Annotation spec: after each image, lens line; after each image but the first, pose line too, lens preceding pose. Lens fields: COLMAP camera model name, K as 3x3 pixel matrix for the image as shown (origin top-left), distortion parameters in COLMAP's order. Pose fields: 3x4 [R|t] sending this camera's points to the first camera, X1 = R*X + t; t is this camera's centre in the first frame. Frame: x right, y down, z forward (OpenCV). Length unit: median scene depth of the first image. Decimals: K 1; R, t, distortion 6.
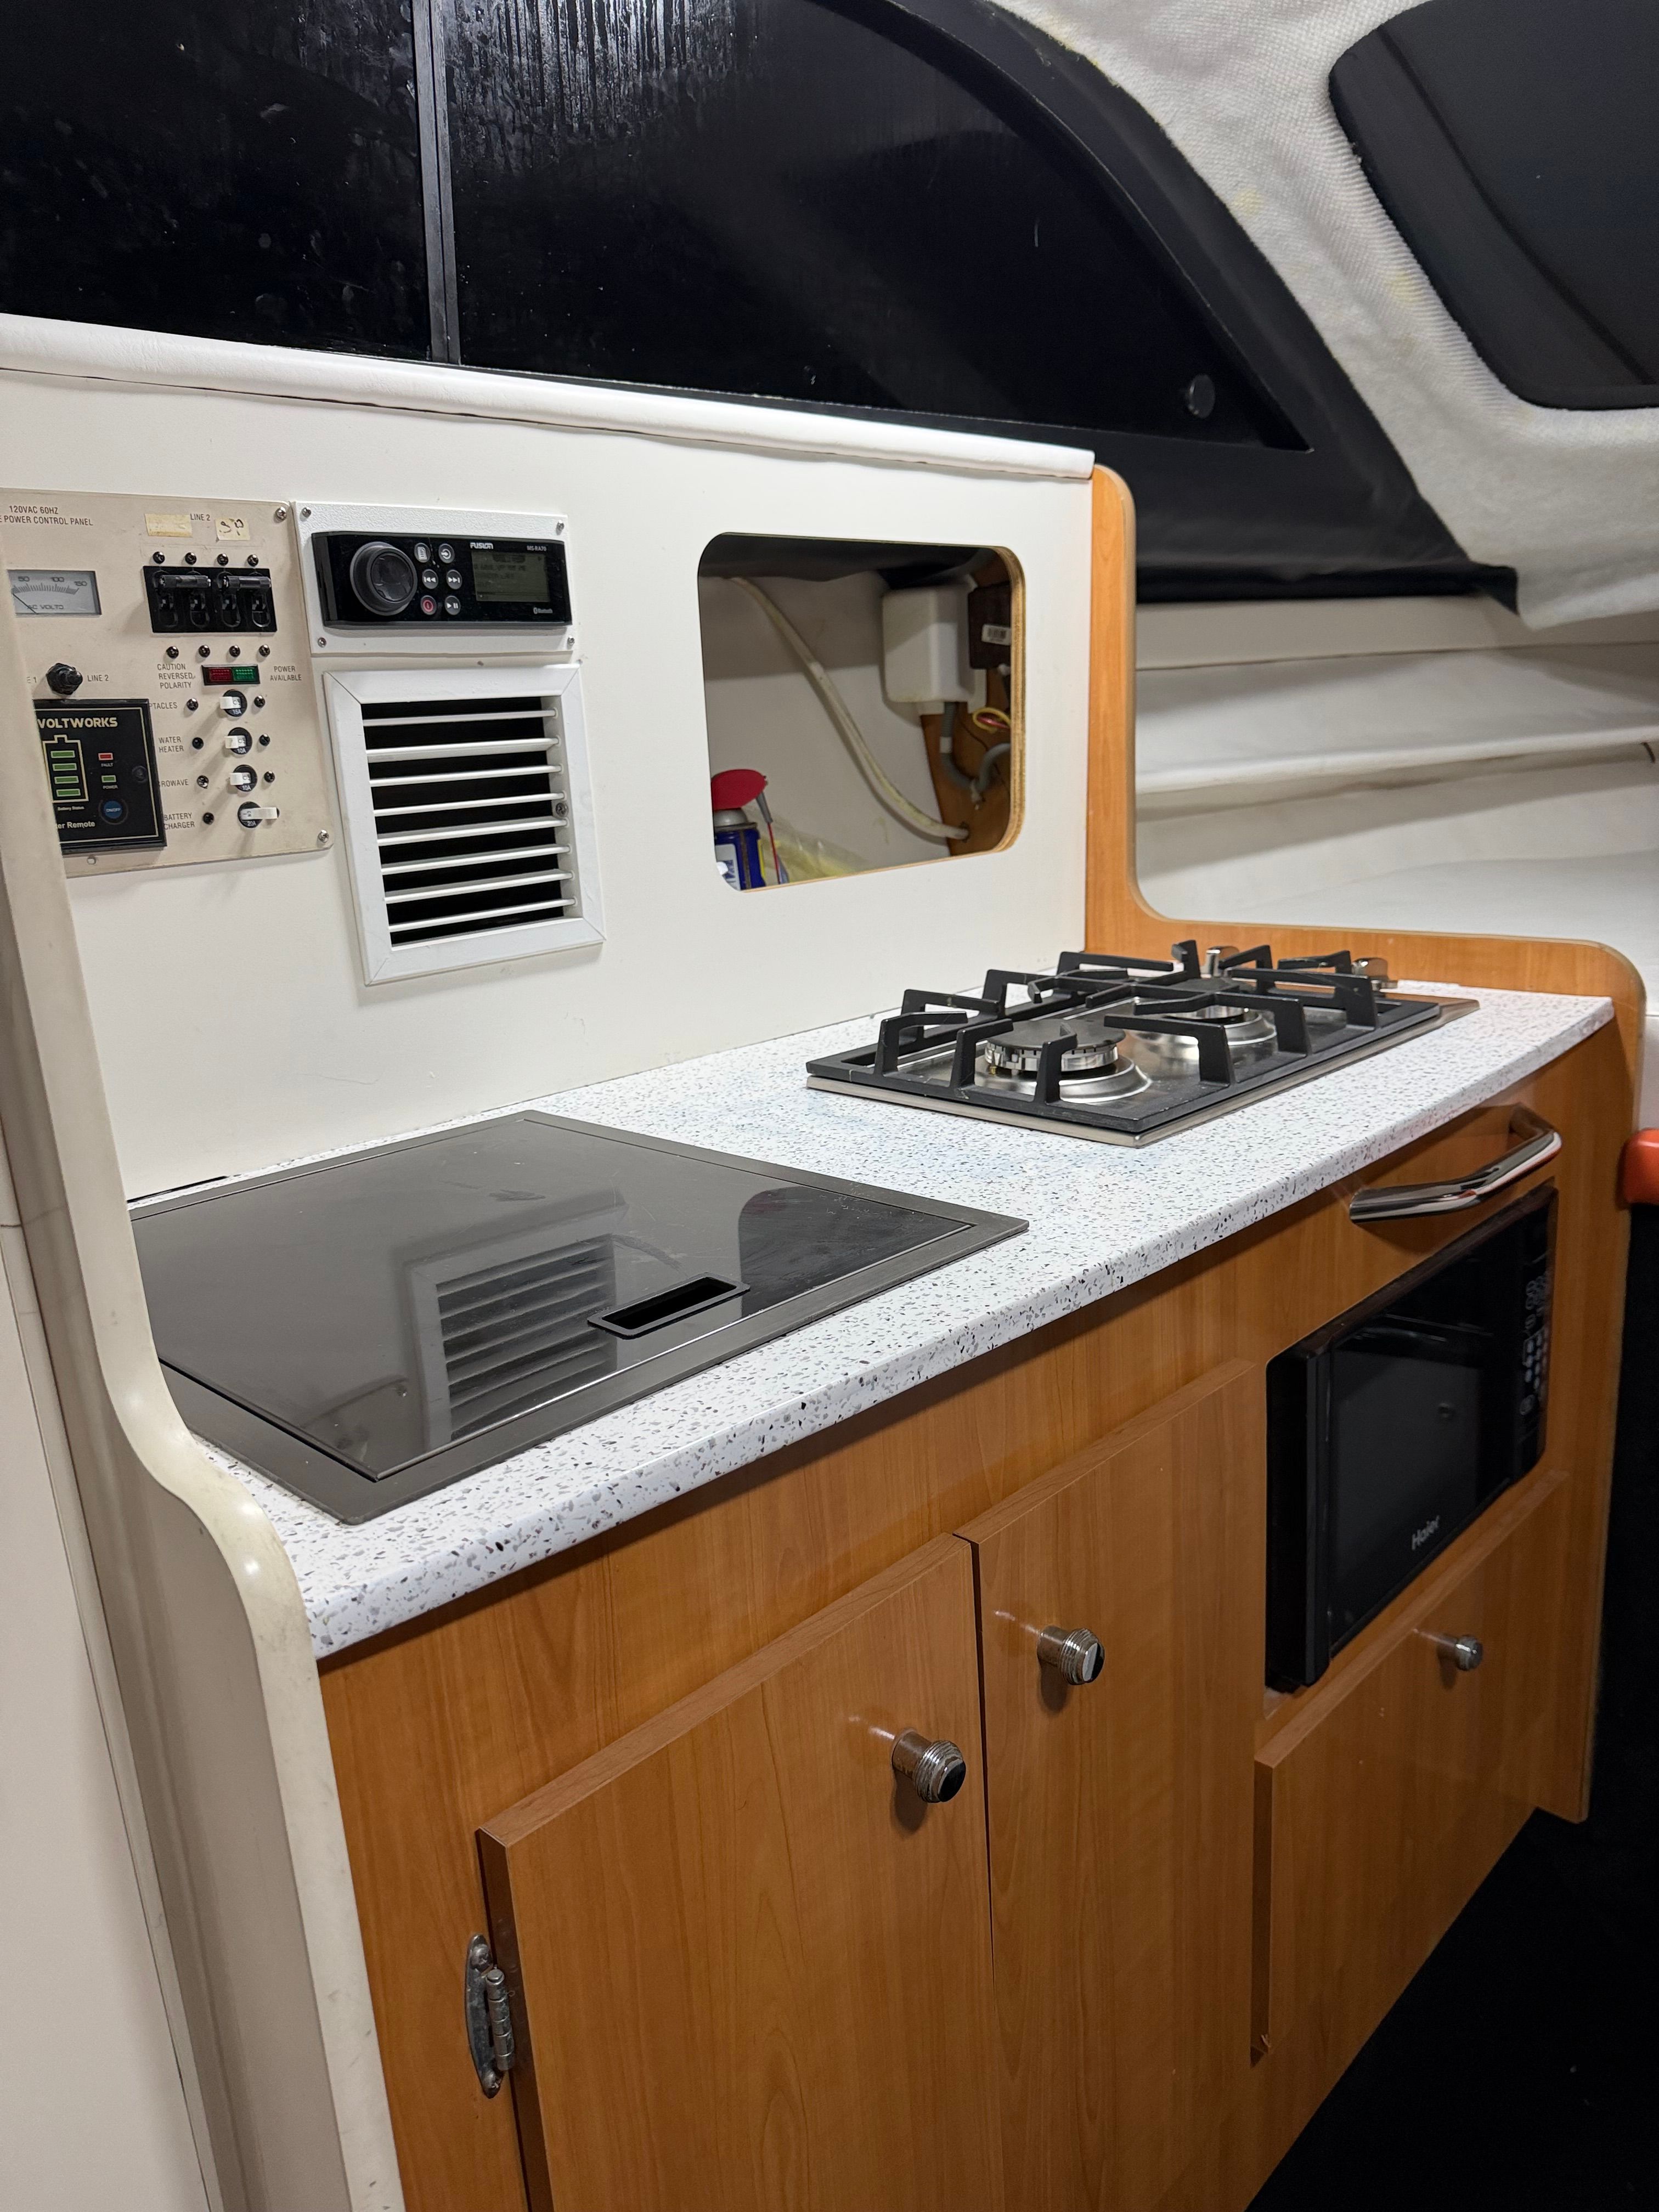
lens RADIAL K [[1553.8, 0, 829.5], [0, 1553.8, 1106.0], [0, 0, 1]] dist [0.049176, -0.072155]
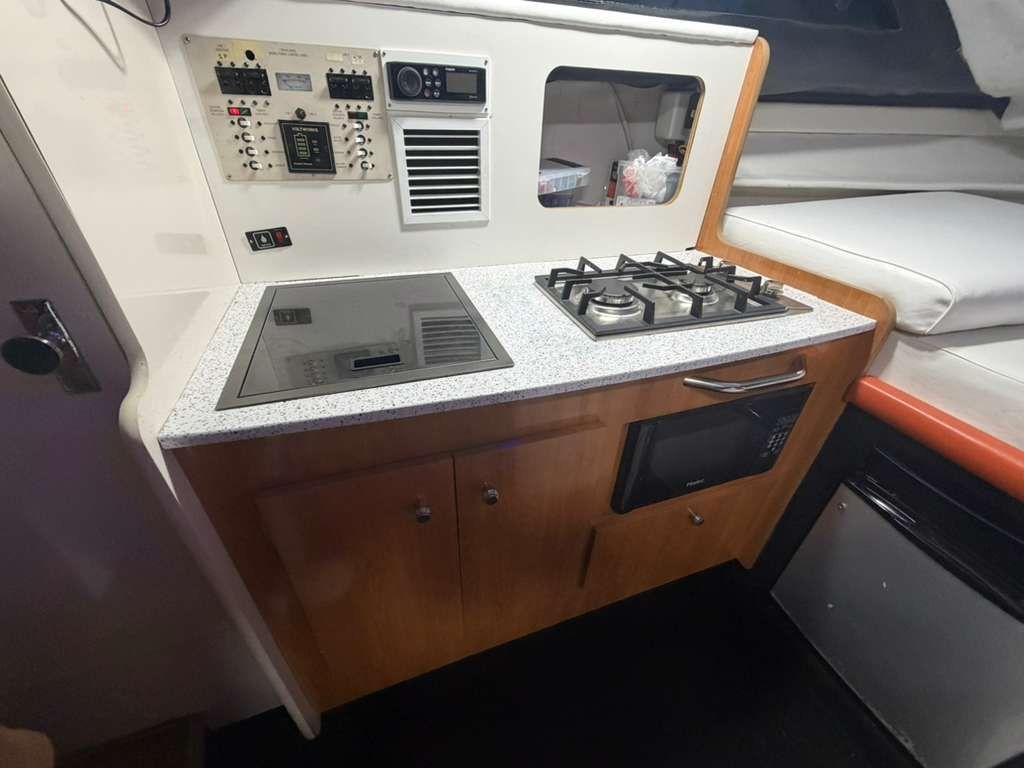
lens RADIAL K [[408.2, 0, 512.0], [0, 408.2, 384.0], [0, 0, 1]] dist [0.002270, 0.000251]
pose [[0.891174, 0.312828, -0.328553, 0.305880], [-0.186296, 0.912697, 0.363700, -0.132548], [0.413645, -0.262912, 0.871651, 0.260763]]
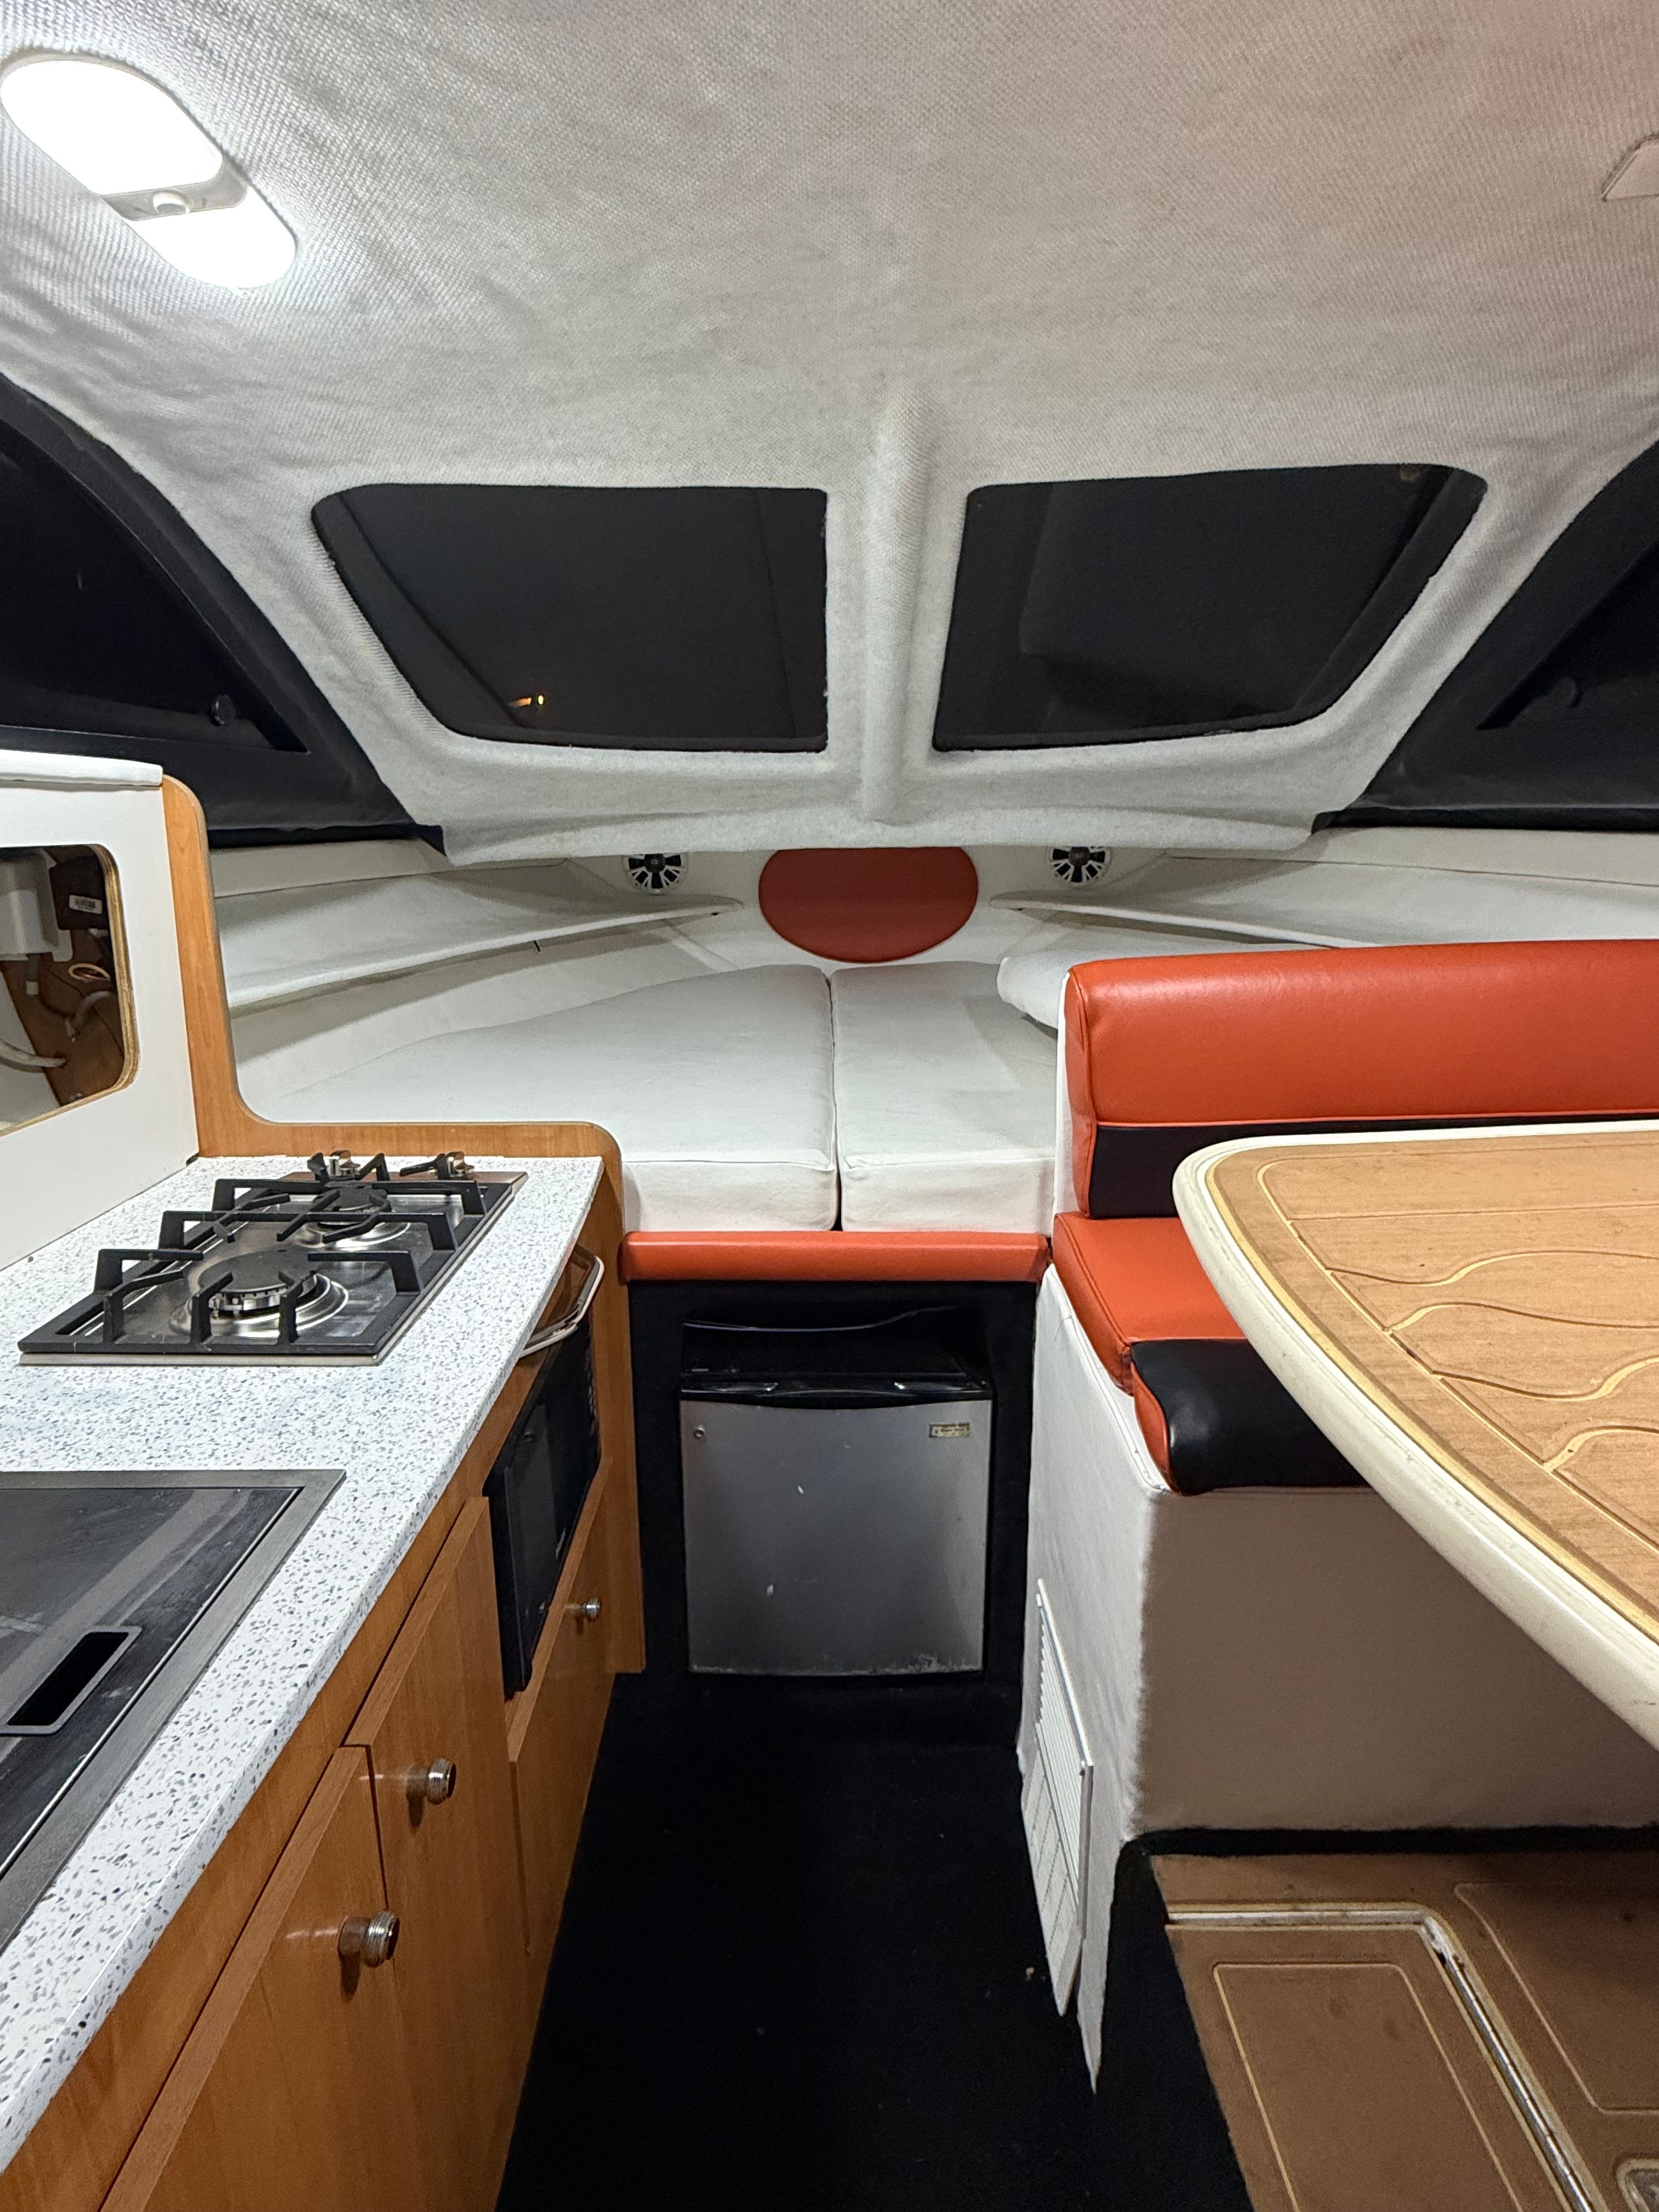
lens RADIAL K [[1125.4, 0, 829.5], [0, 1125.4, 1106.0], [0, 0, 1]] dist [0.022969, -0.016691]
pose [[0.710540, -0.120029, 0.693344, -0.162955], [0.133781, 0.990415, 0.034358, -0.164284], [-0.690822, 0.068344, 0.719788, 0.010649]]
